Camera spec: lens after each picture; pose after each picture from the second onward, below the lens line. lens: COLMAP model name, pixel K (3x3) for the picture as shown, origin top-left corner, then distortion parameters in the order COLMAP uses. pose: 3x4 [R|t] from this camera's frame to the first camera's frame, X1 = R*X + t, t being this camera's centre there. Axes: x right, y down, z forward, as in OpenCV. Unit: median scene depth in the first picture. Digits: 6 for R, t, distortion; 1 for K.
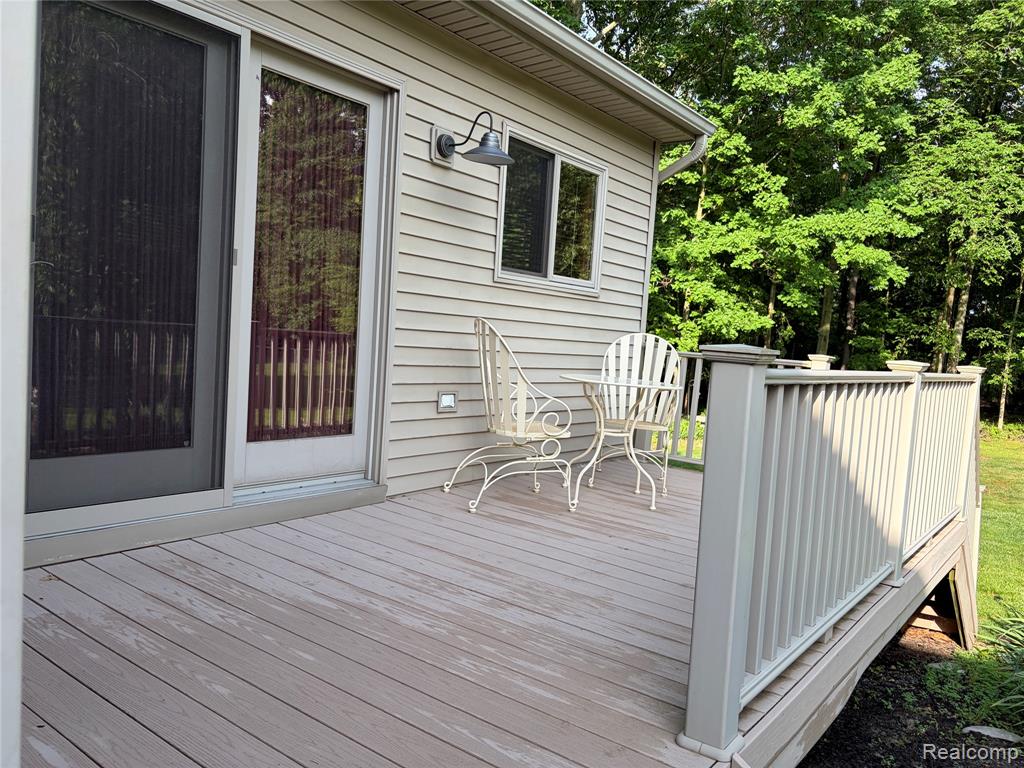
lens RADIAL K [[780.2, 0, 512.0], [0, 780.2, 384.0], [0, 0, 1]] dist [0.000487, 0.003417]
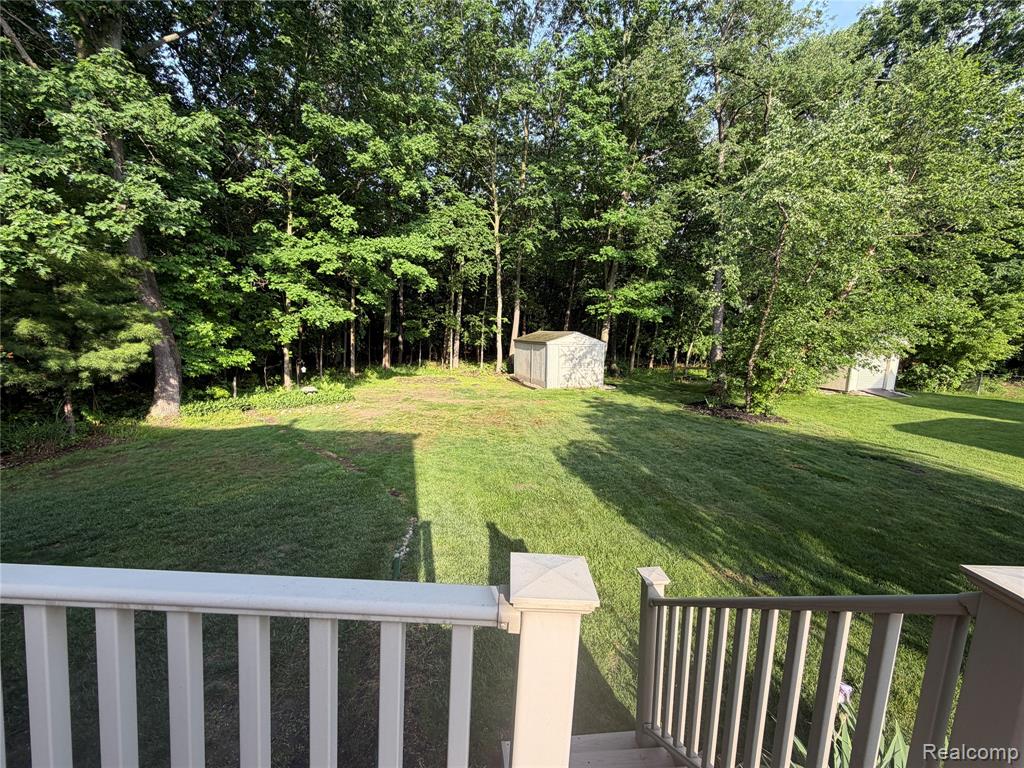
lens RADIAL K [[407.2, 0, 512.0], [0, 407.2, 384.0], [0, 0, 1]] dist [0.000073, 0.000052]
pose [[0.775003, -0.121411, 0.620186, 0.083716], [0.056644, 0.990767, 0.123174, -0.030310], [-0.629414, -0.060330, 0.774724, 0.247732]]
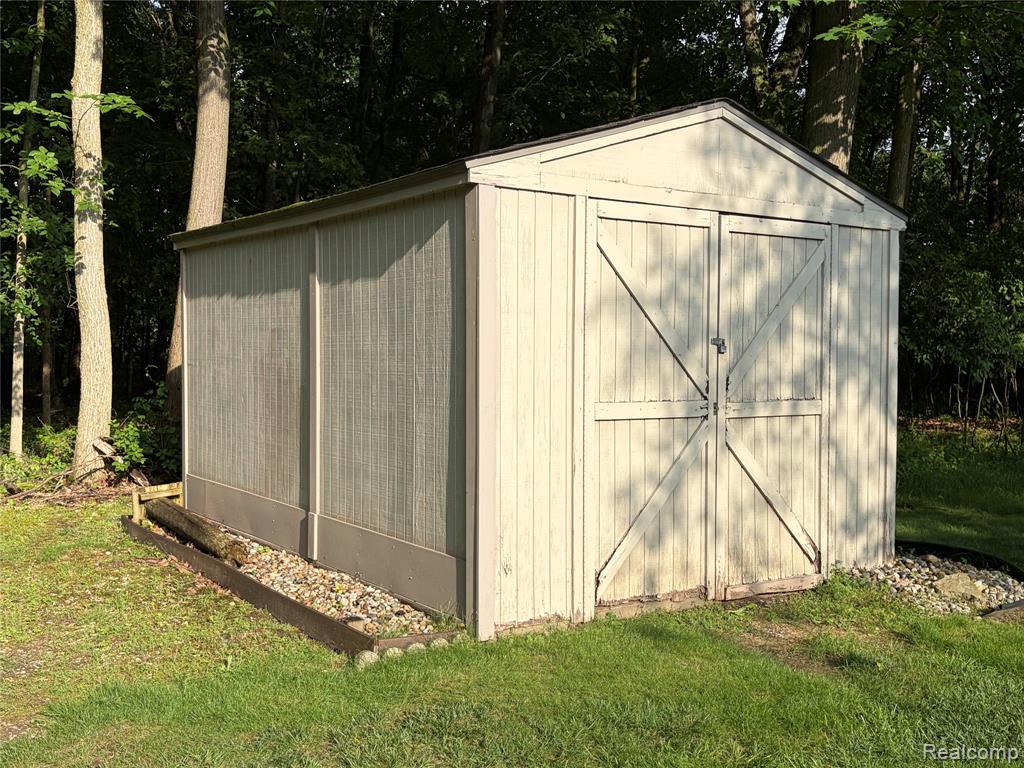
lens RADIAL K [[1072.1, 0, 512.0], [0, 1072.1, 384.0], [0, 0, 1]] dist [-0.000203, -0.000462]
pose [[0.610416, -0.052866, 0.790315, 0.663085], [0.055607, 0.998169, 0.023821, 0.058109], [-0.790127, 0.029406, 0.612238, 0.902517]]
